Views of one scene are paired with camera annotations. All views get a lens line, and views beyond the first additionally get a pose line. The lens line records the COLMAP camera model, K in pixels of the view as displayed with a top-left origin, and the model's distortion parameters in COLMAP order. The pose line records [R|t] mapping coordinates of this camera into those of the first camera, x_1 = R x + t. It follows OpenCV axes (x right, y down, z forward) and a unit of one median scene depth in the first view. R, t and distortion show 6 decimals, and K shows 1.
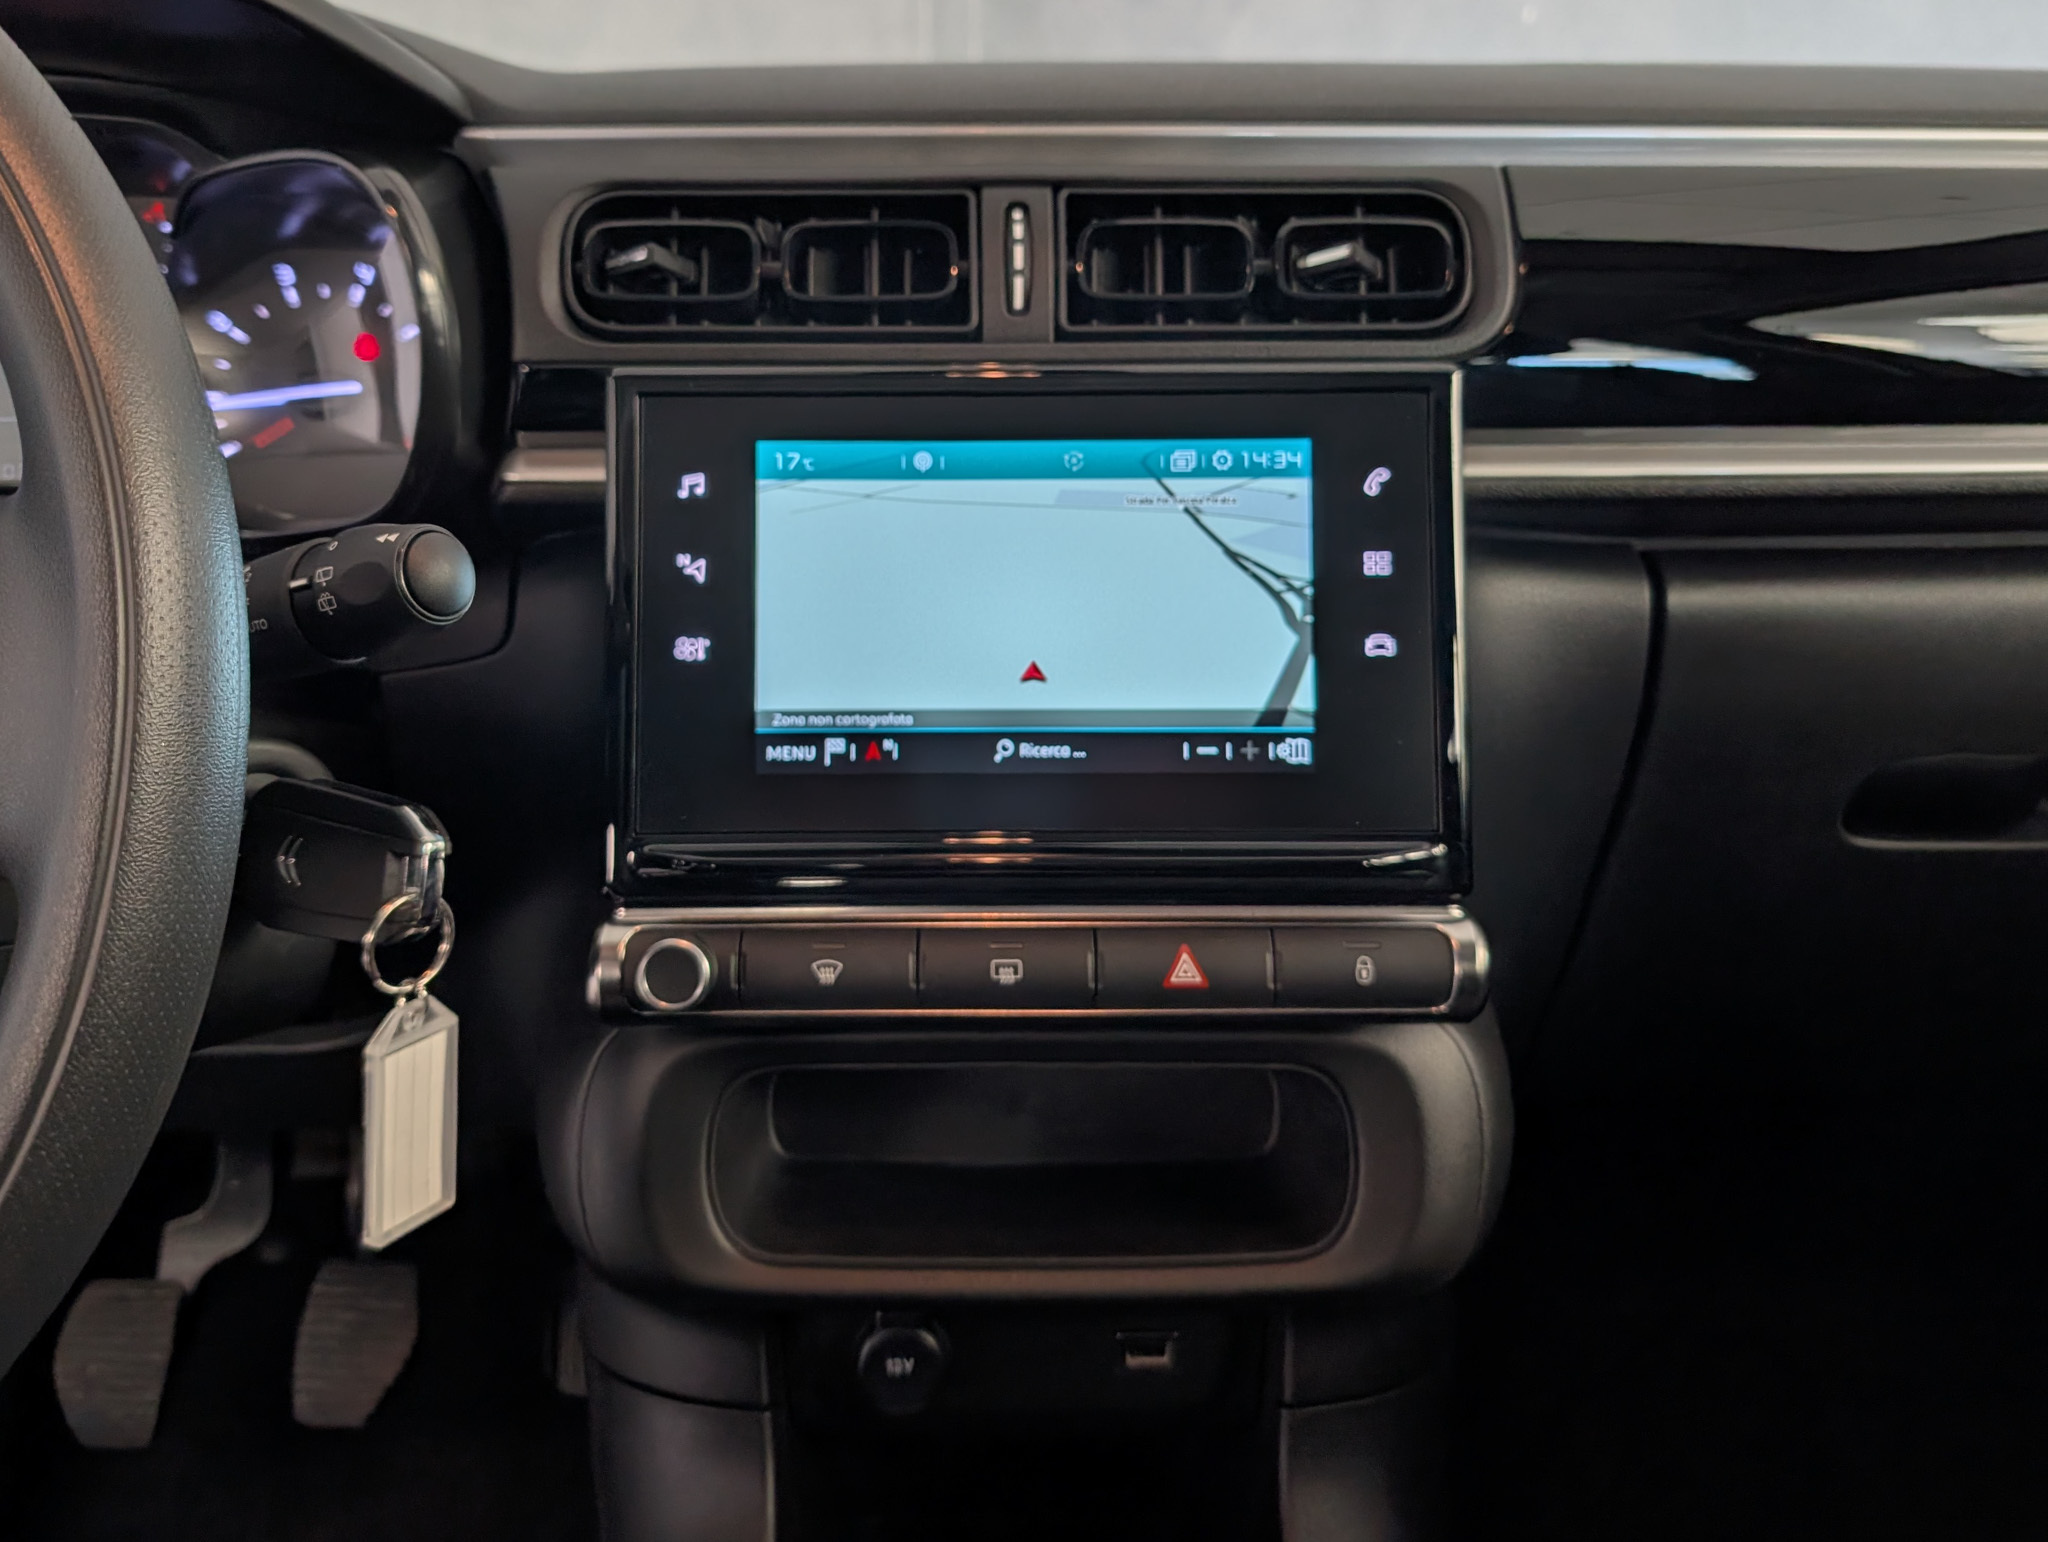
lens RADIAL K [[1573.4, 0, 1012.8], [0, 1573.4, 661.9], [0, 0, 1]] dist [0.055532, -0.005082]
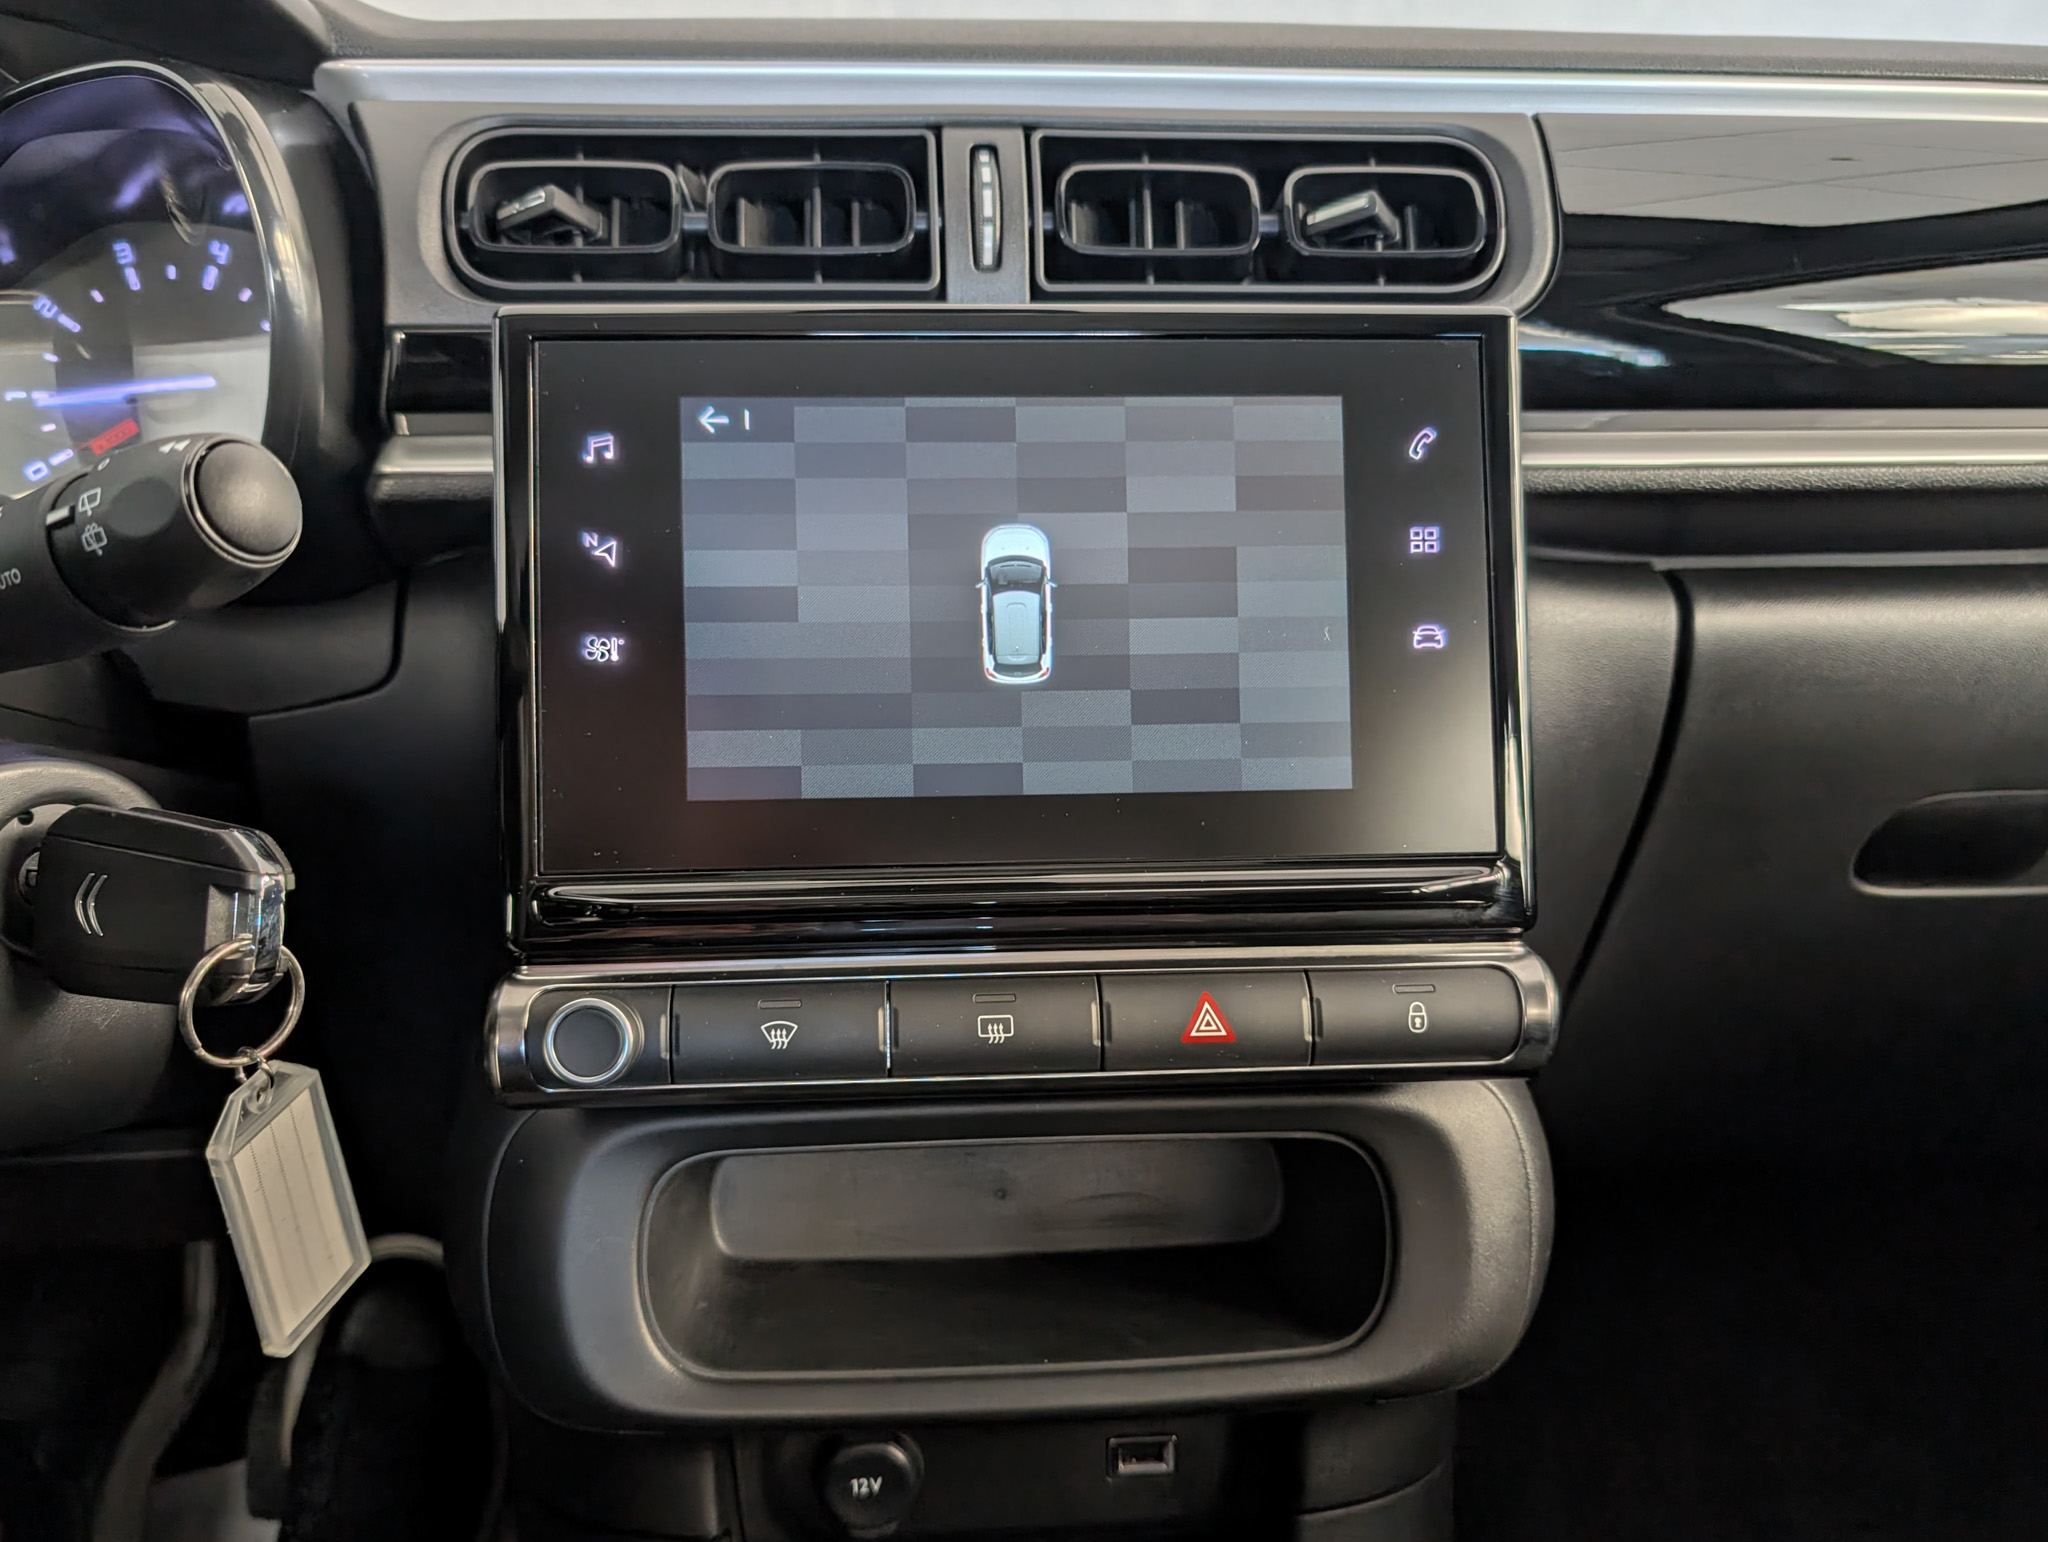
lens RADIAL K [[1432.0, 0, 1022.4], [0, 1432.0, 833.6], [0, 0, 1]] dist [0.008610, 0.004155]
pose [[0.998159, -0.016662, 0.058313, -0.030052], [0.015660, 0.999723, 0.017592, 0.075408], [-0.058590, -0.016646, 0.998143, 0.233183]]
